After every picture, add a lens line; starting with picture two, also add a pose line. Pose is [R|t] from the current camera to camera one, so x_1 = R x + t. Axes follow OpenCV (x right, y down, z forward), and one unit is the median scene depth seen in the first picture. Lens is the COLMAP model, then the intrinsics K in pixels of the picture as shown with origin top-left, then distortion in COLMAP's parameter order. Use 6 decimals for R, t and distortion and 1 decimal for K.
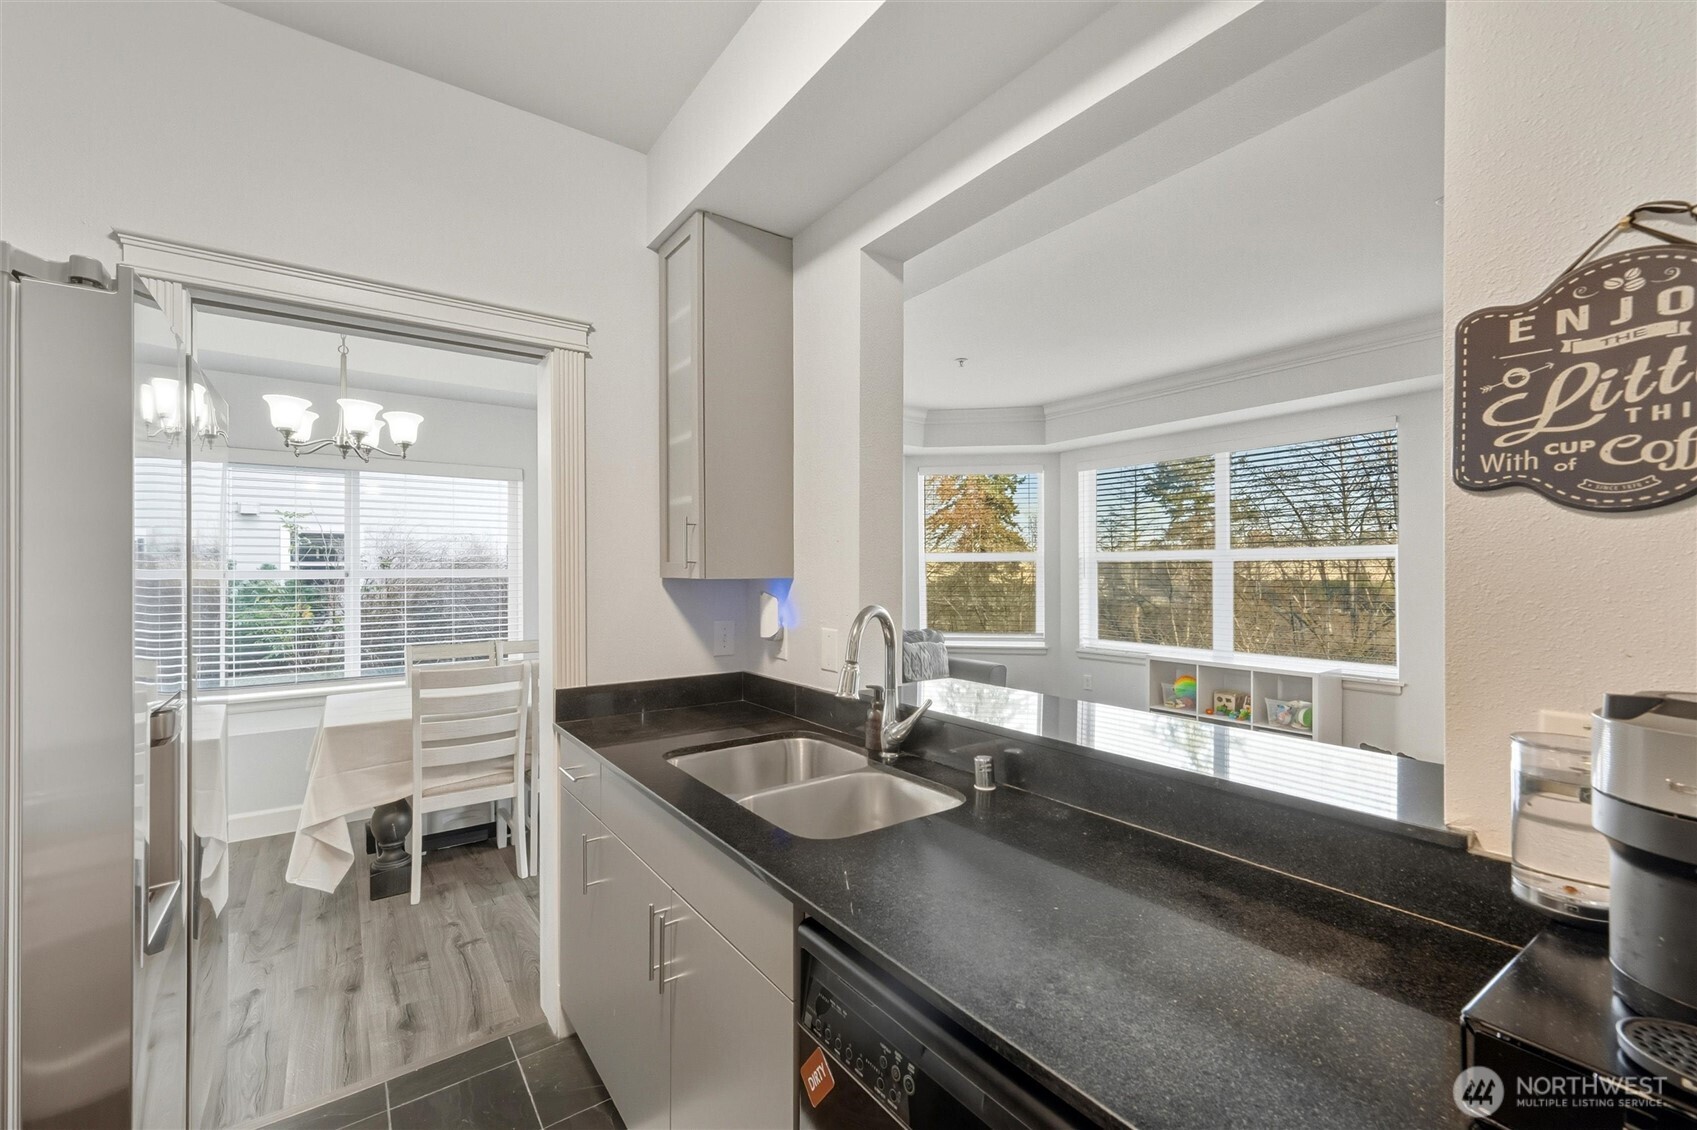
lens RADIAL K [[698.7, 0, 846.1], [0, 698.7, 568.1], [0, 0, 1]] dist [0.001495, 0.000120]
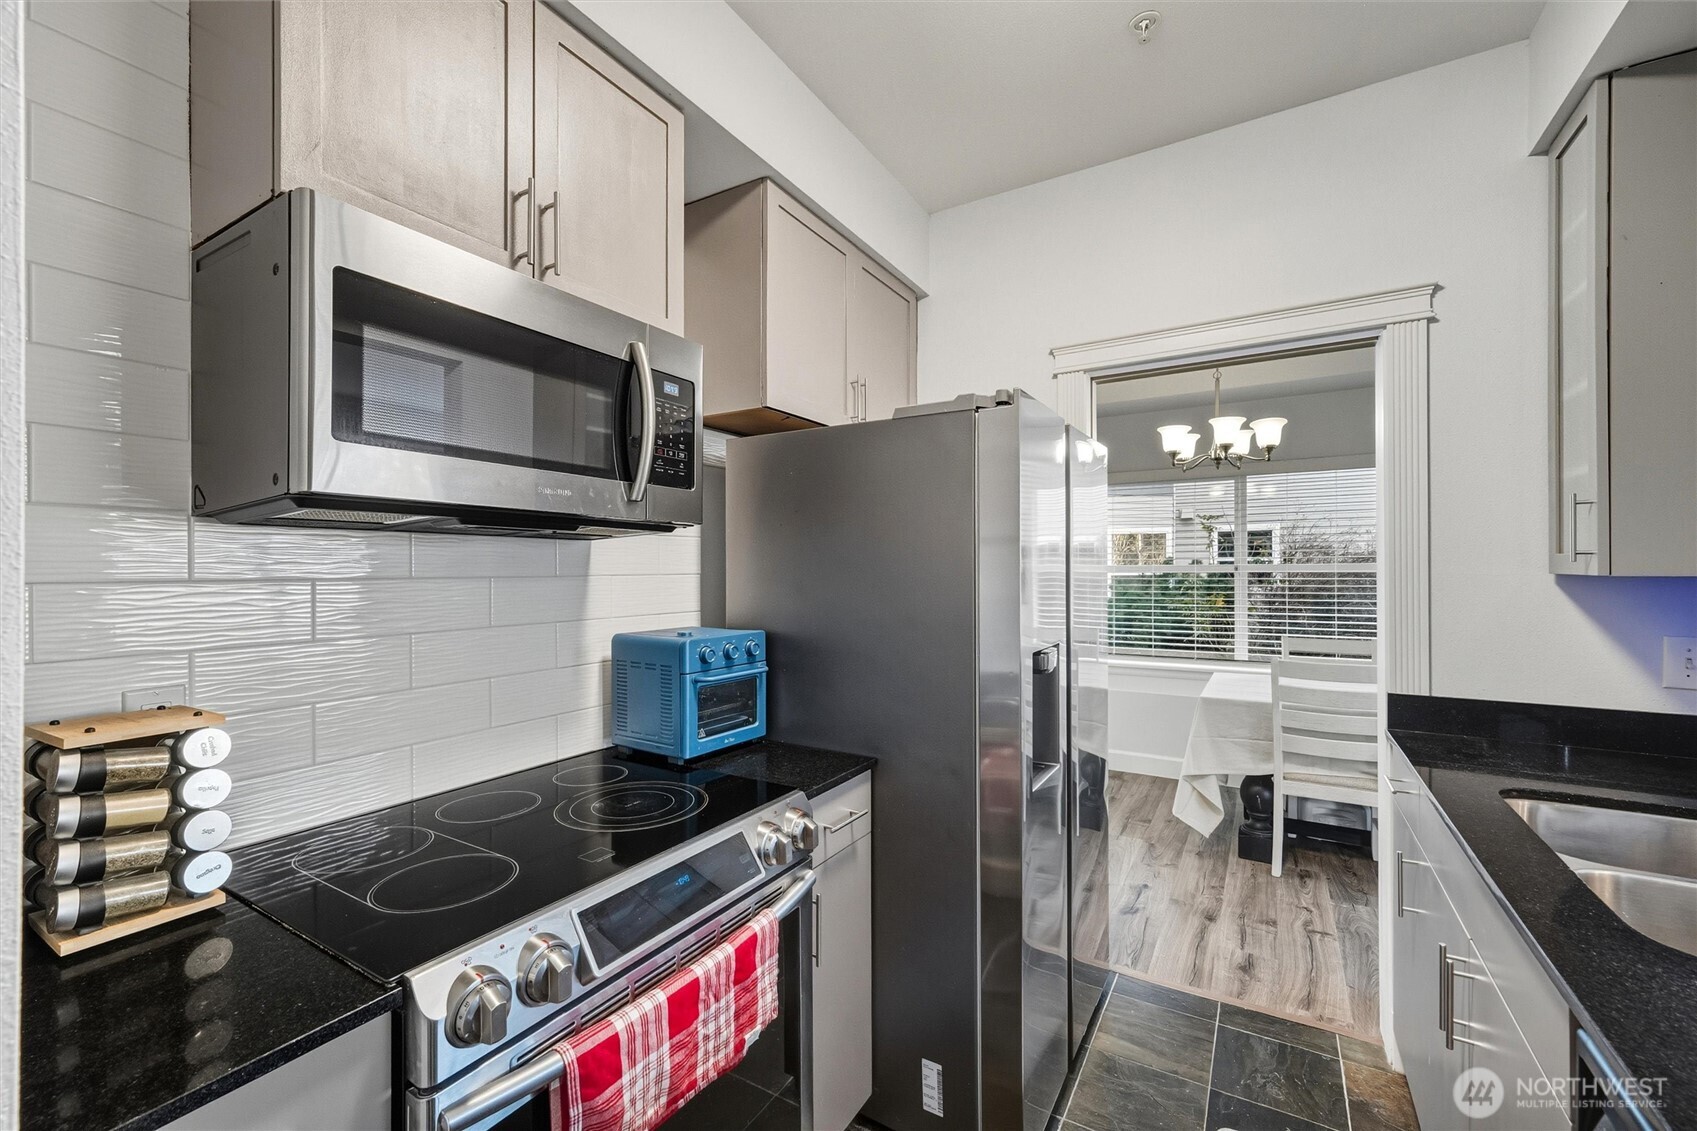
lens RADIAL K [[694.3, 0, 855.8], [0, 694.3, 561.4], [0, 0, 1]] dist [0.001115, 0.000723]
pose [[0.394704, -0.007772, -0.918775, 0.116886], [0.006968, 0.999961, -0.005465, -0.000991], [0.918782, -0.004245, 0.394743, -0.010494]]
